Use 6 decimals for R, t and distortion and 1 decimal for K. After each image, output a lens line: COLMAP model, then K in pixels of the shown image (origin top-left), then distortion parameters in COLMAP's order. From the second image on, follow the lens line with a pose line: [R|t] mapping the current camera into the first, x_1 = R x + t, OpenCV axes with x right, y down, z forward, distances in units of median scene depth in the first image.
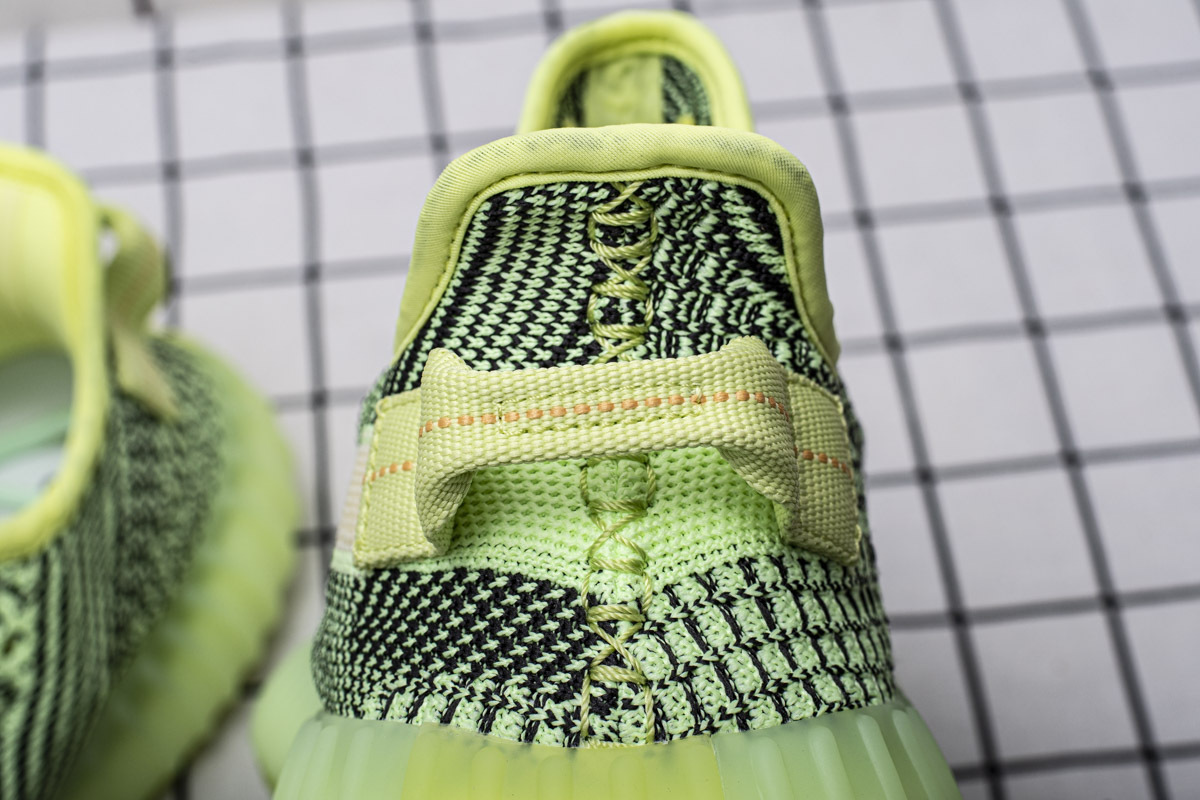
lens RADIAL K [[2421.8, 0, 600.0], [0, 2421.8, 400.0], [0, 0, 1]] dist [-0.328346, -0.009697]
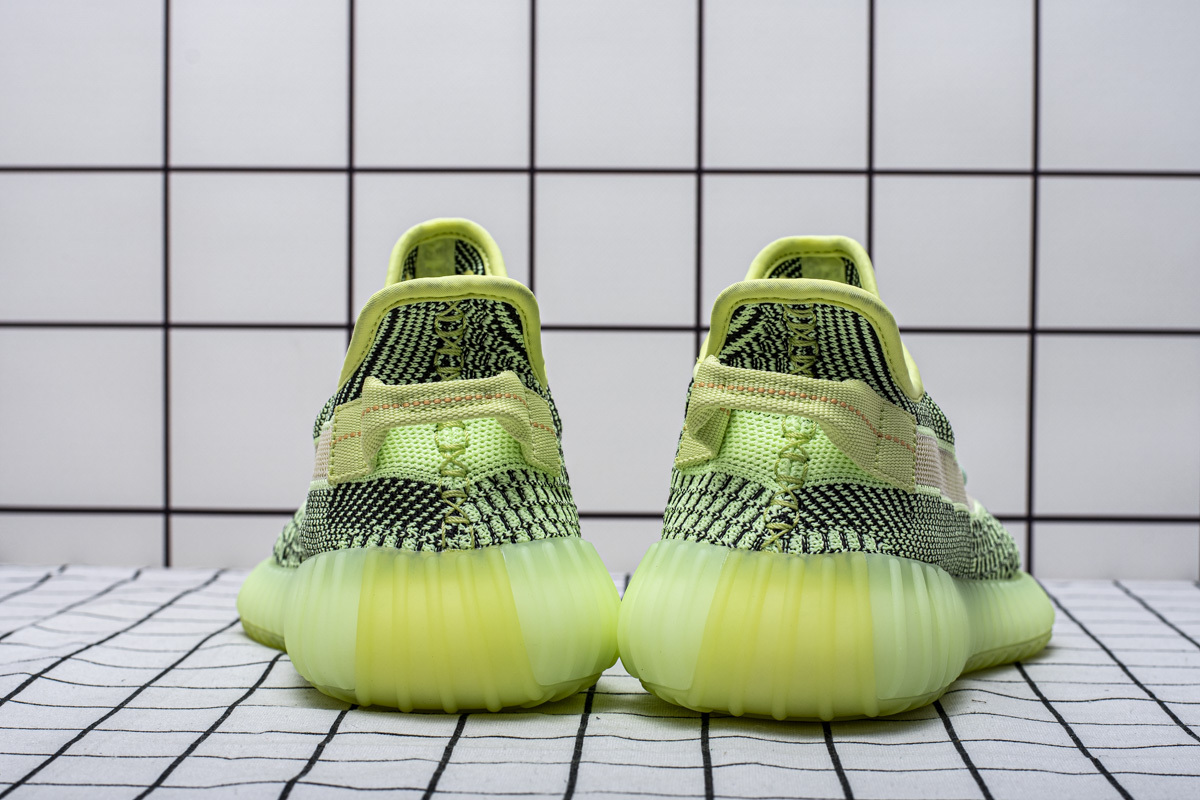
lens RADIAL K [[2421.8, 0, 600.0], [0, 2421.8, 400.0], [0, 0, 1]] dist [-0.328346, -0.009697]
pose [[0.990277, -0.025565, 0.136744, -0.159984], [0.034008, 0.997633, -0.059767, 0.136607], [-0.134892, 0.063836, 0.988802, -1.205140]]
